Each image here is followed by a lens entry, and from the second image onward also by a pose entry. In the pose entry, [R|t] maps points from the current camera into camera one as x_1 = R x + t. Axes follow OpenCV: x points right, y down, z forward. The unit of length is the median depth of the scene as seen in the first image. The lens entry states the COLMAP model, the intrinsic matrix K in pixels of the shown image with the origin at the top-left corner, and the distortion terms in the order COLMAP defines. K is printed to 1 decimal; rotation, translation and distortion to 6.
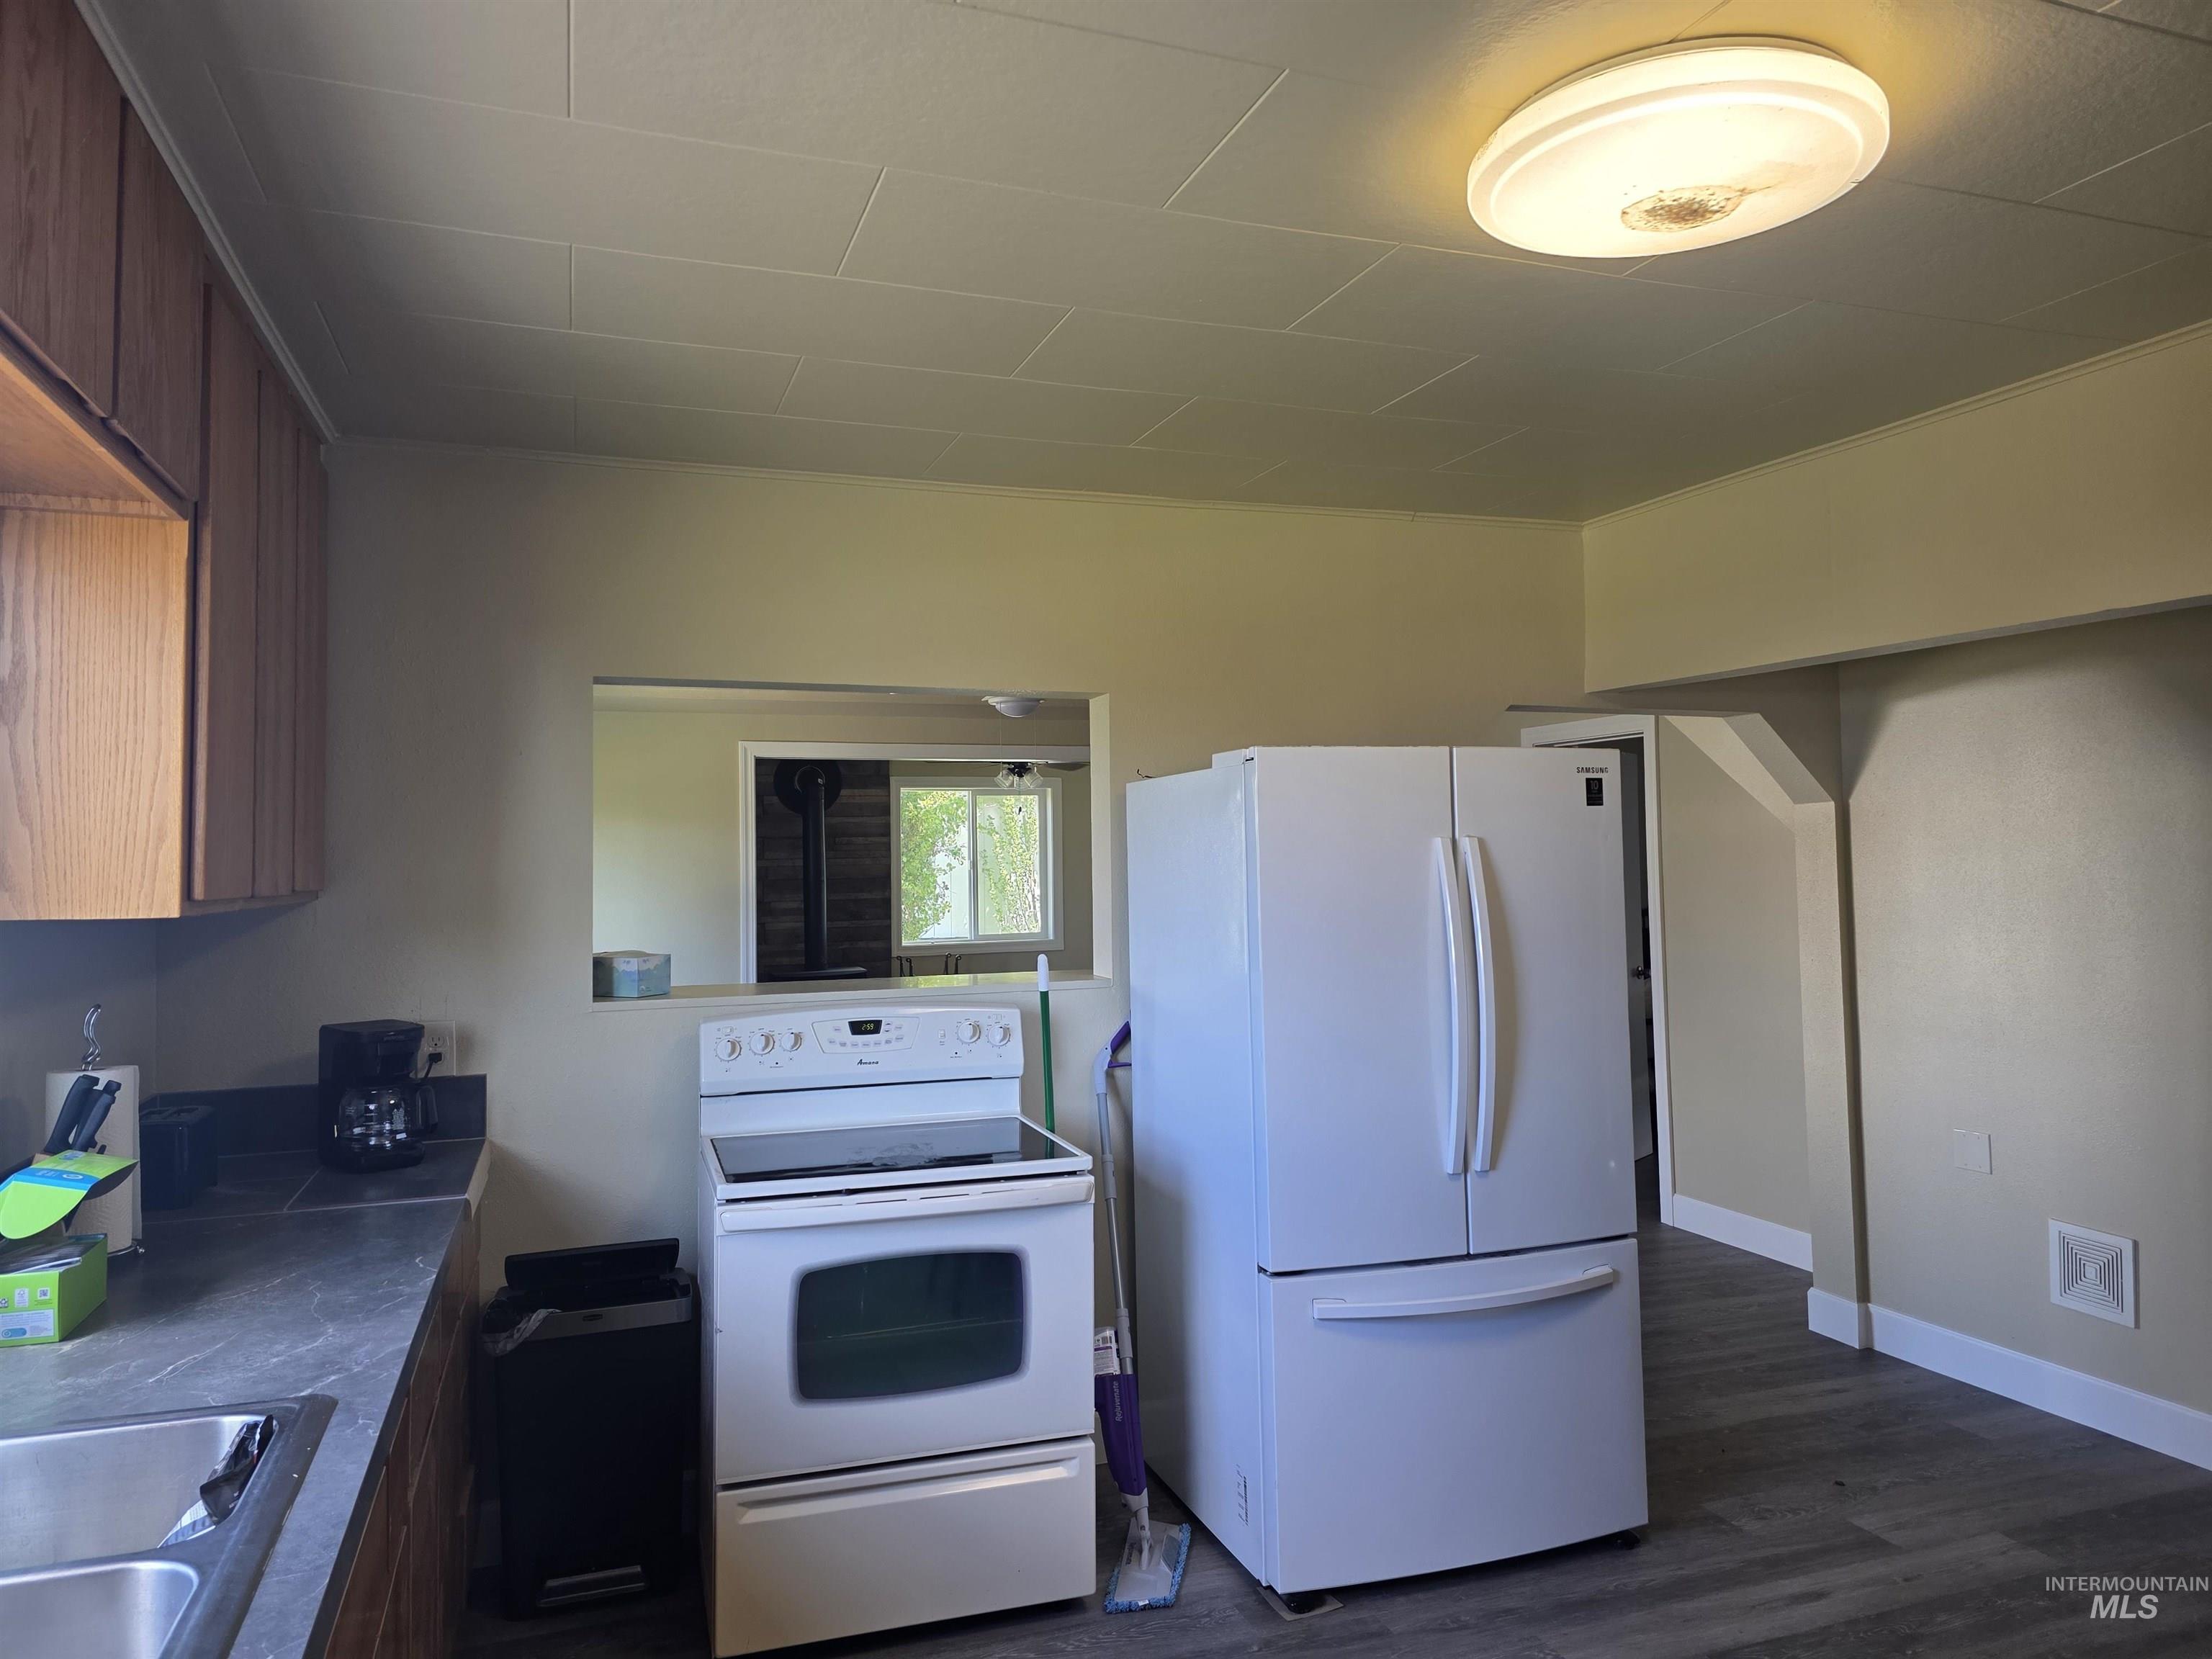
lens RADIAL K [[1495.5, 0, 1094.4], [0, 1495.5, 805.0], [0, 0, 1]] dist [0.066819, -0.079113]
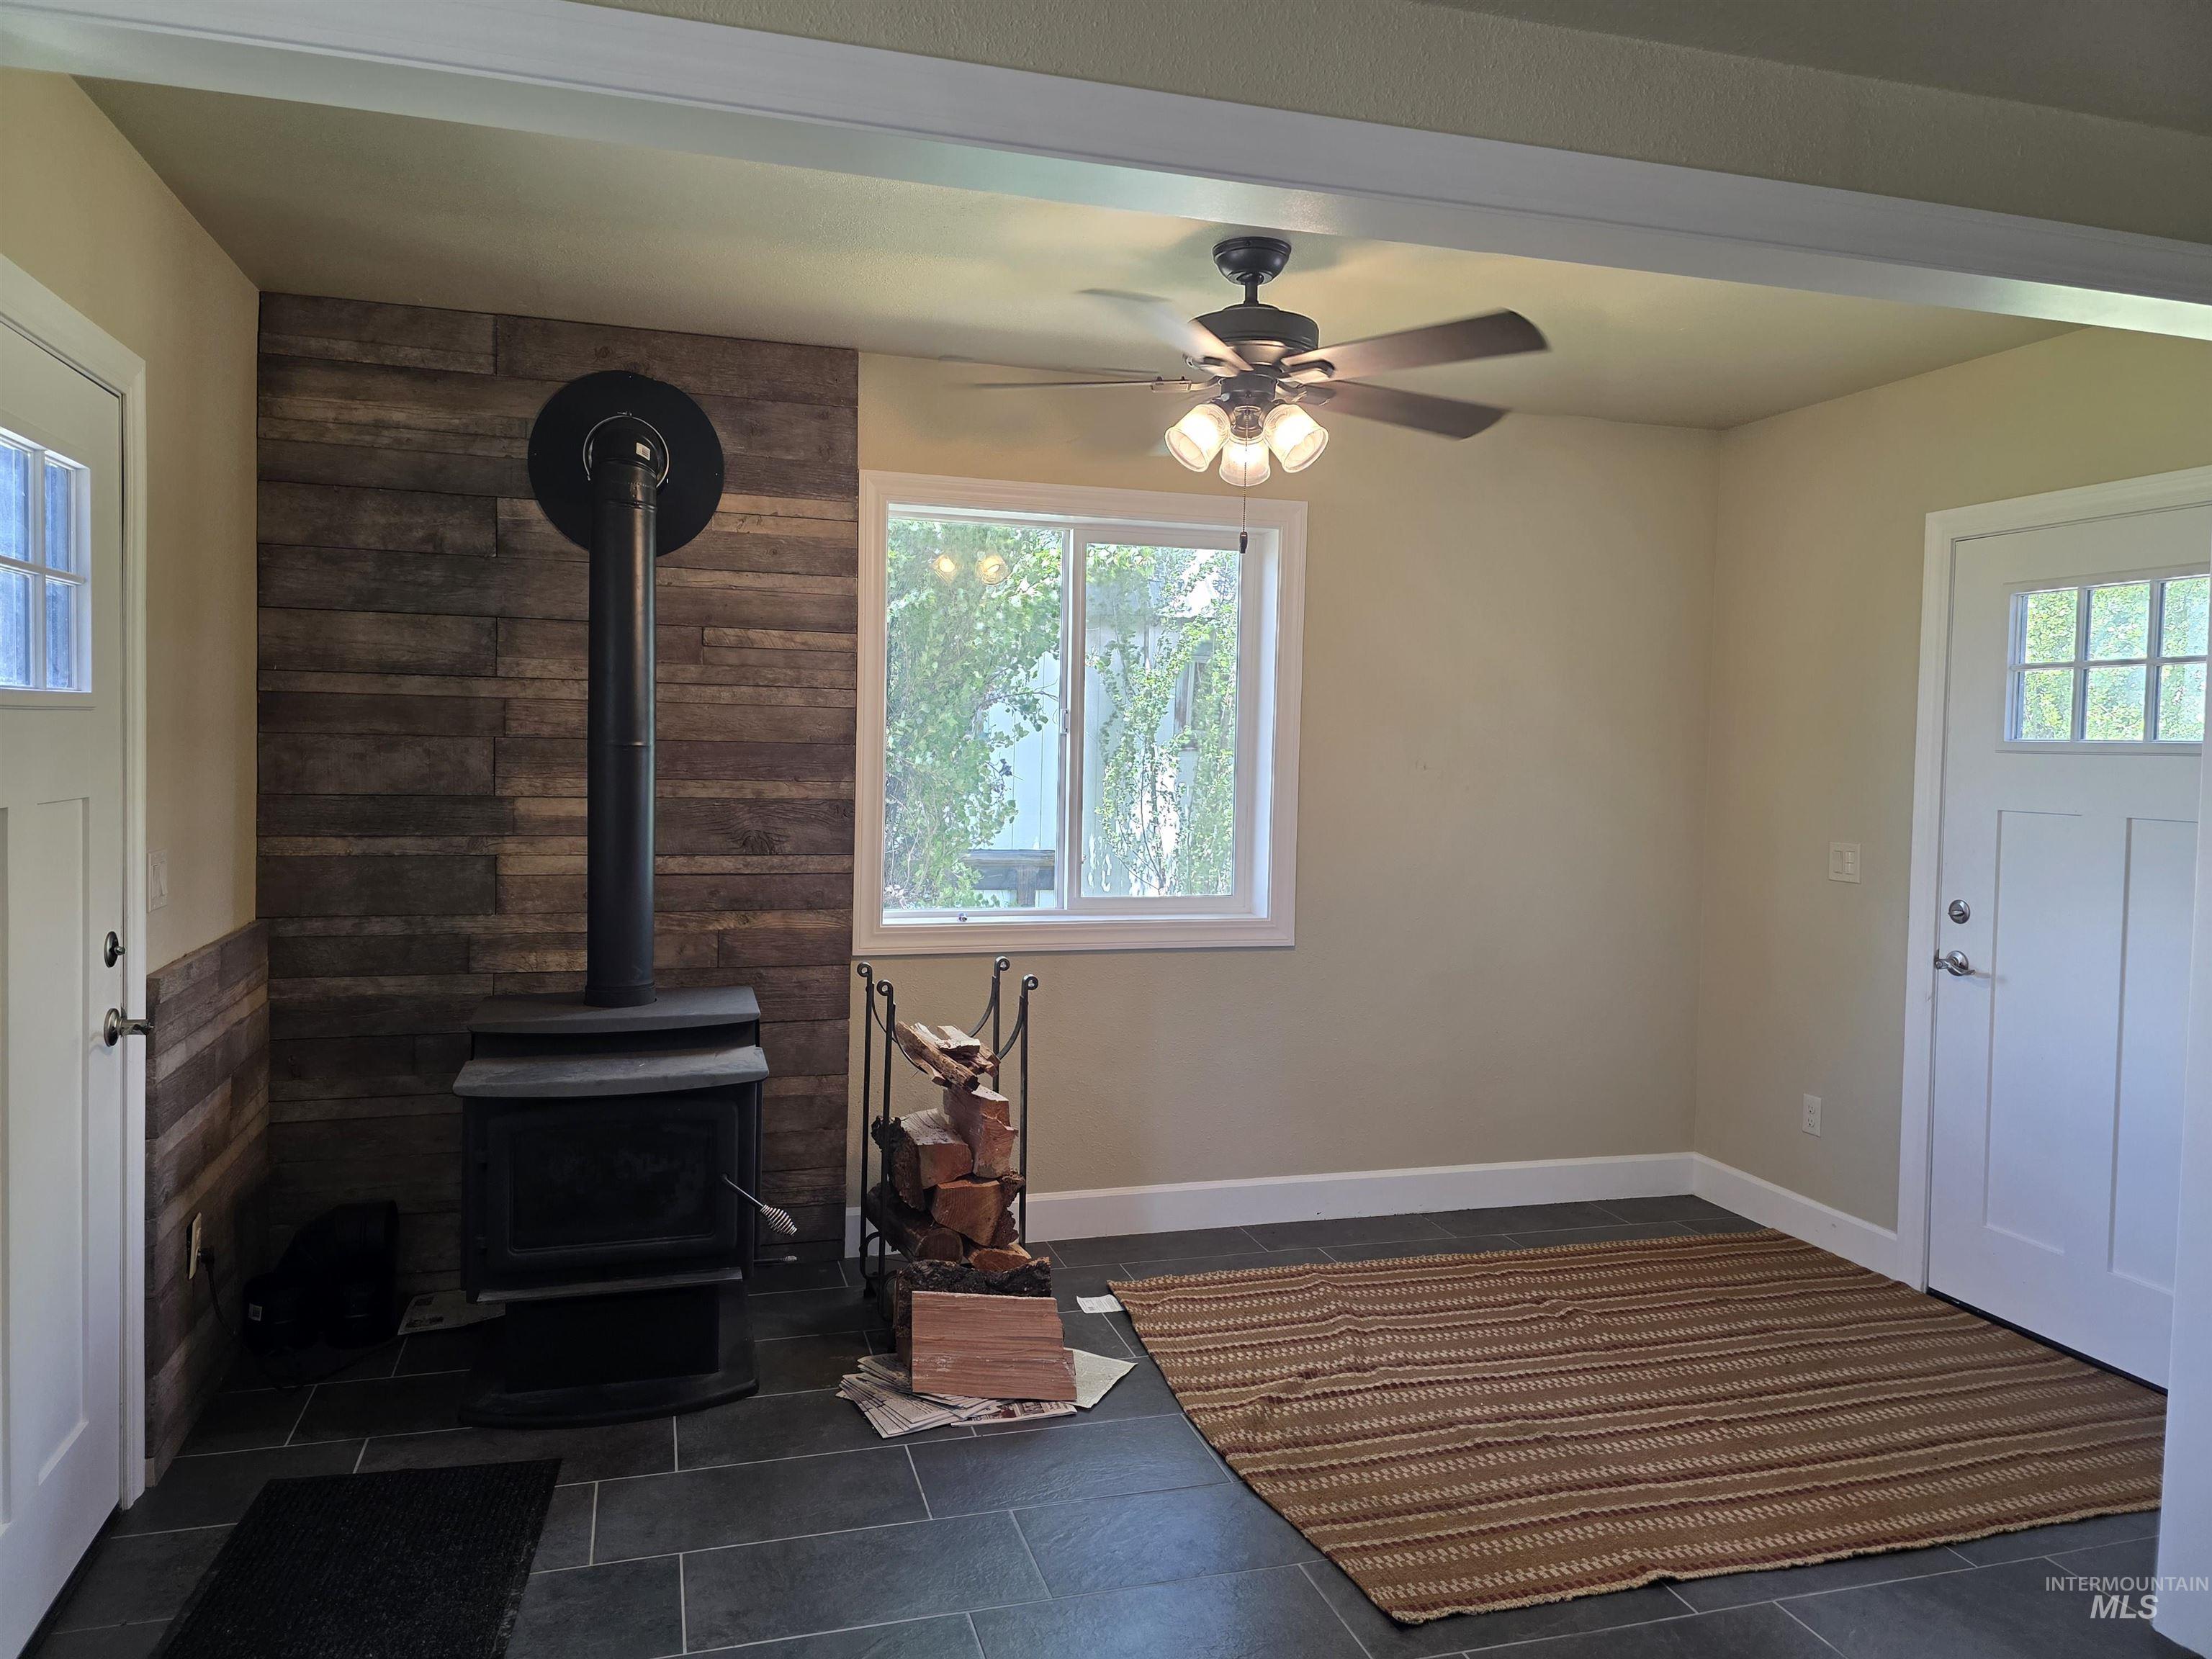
lens RADIAL K [[1495.5, 0, 1094.4], [0, 1495.5, 805.0], [0, 0, 1]] dist [0.066819, -0.079113]
pose [[0.998076, 0.038901, -0.048273, -0.058409], [-0.035076, 0.996360, 0.077698, 0.032624], [0.051119, -0.075855, 0.995808, 0.633042]]
